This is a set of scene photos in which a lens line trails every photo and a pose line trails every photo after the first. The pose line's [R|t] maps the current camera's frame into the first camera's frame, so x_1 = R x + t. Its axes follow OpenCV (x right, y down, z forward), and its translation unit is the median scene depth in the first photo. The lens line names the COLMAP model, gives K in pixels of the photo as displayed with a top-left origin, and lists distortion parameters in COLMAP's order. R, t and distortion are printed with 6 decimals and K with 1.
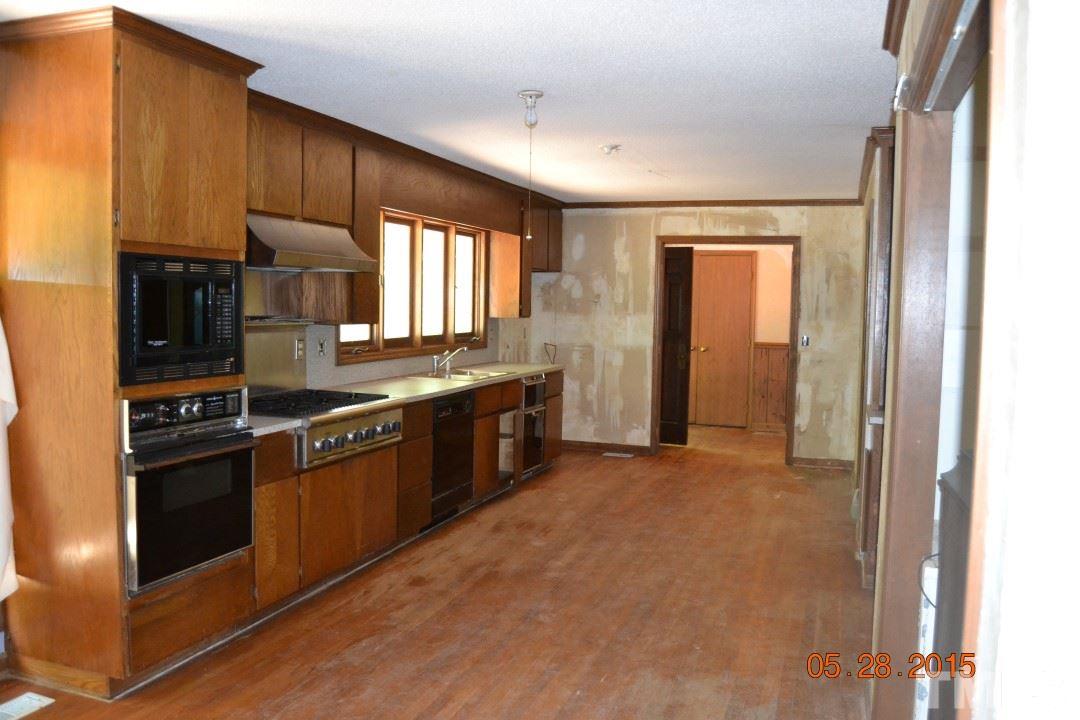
lens RADIAL K [[867.2, 0, 540.0], [0, 867.2, 360.0], [0, 0, 1]] dist [-0.088515, 0.009280]
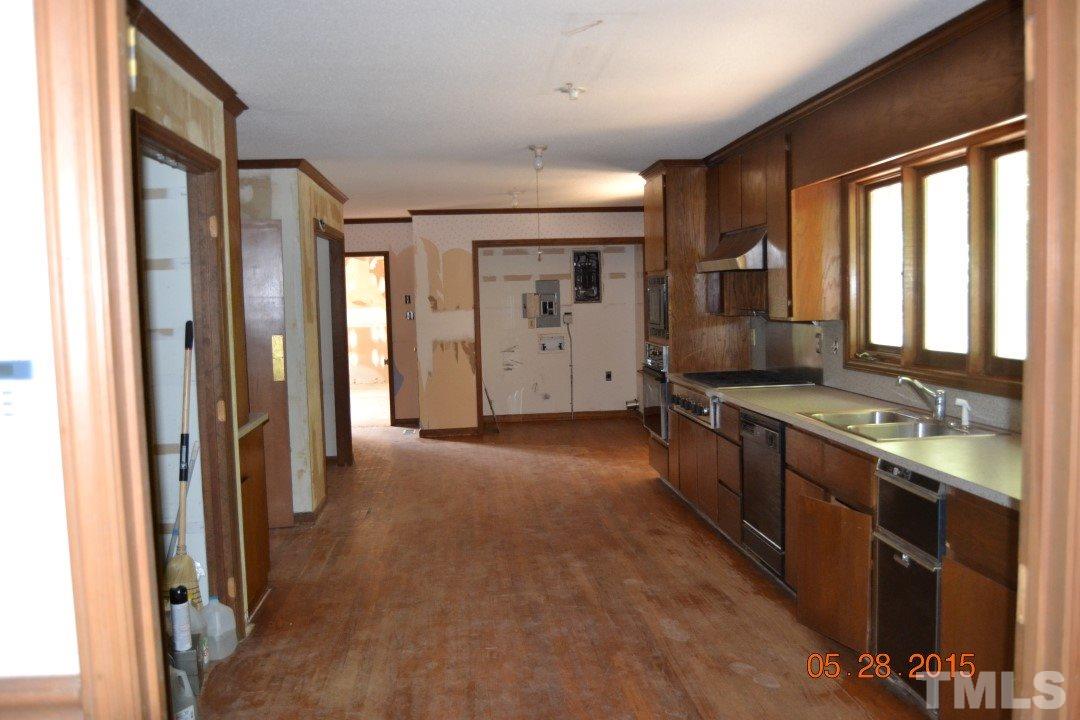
lens RADIAL K [[867.2, 0, 540.0], [0, 867.2, 360.0], [0, 0, 1]] dist [-0.088515, 0.009280]
pose [[-0.905932, 0.037781, -0.421735, 0.516594], [-0.016873, 0.991999, 0.125113, -0.130336], [0.423088, 0.120460, -0.898046, 2.039471]]
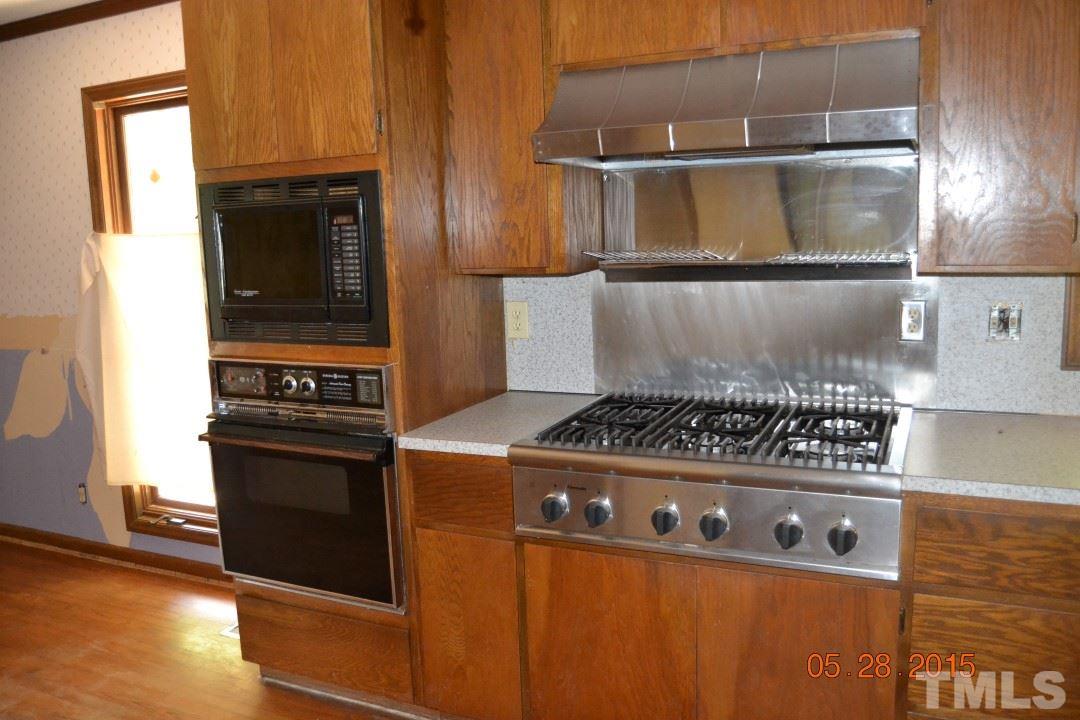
lens RADIAL K [[867.2, 0, 540.0], [0, 867.2, 360.0], [0, 0, 1]] dist [-0.088515, 0.009280]
pose [[-0.107782, 0.137466, -0.984625, 0.221960], [-0.031178, 0.989440, 0.141551, -0.055333], [0.993686, 0.045955, -0.102358, 0.936834]]
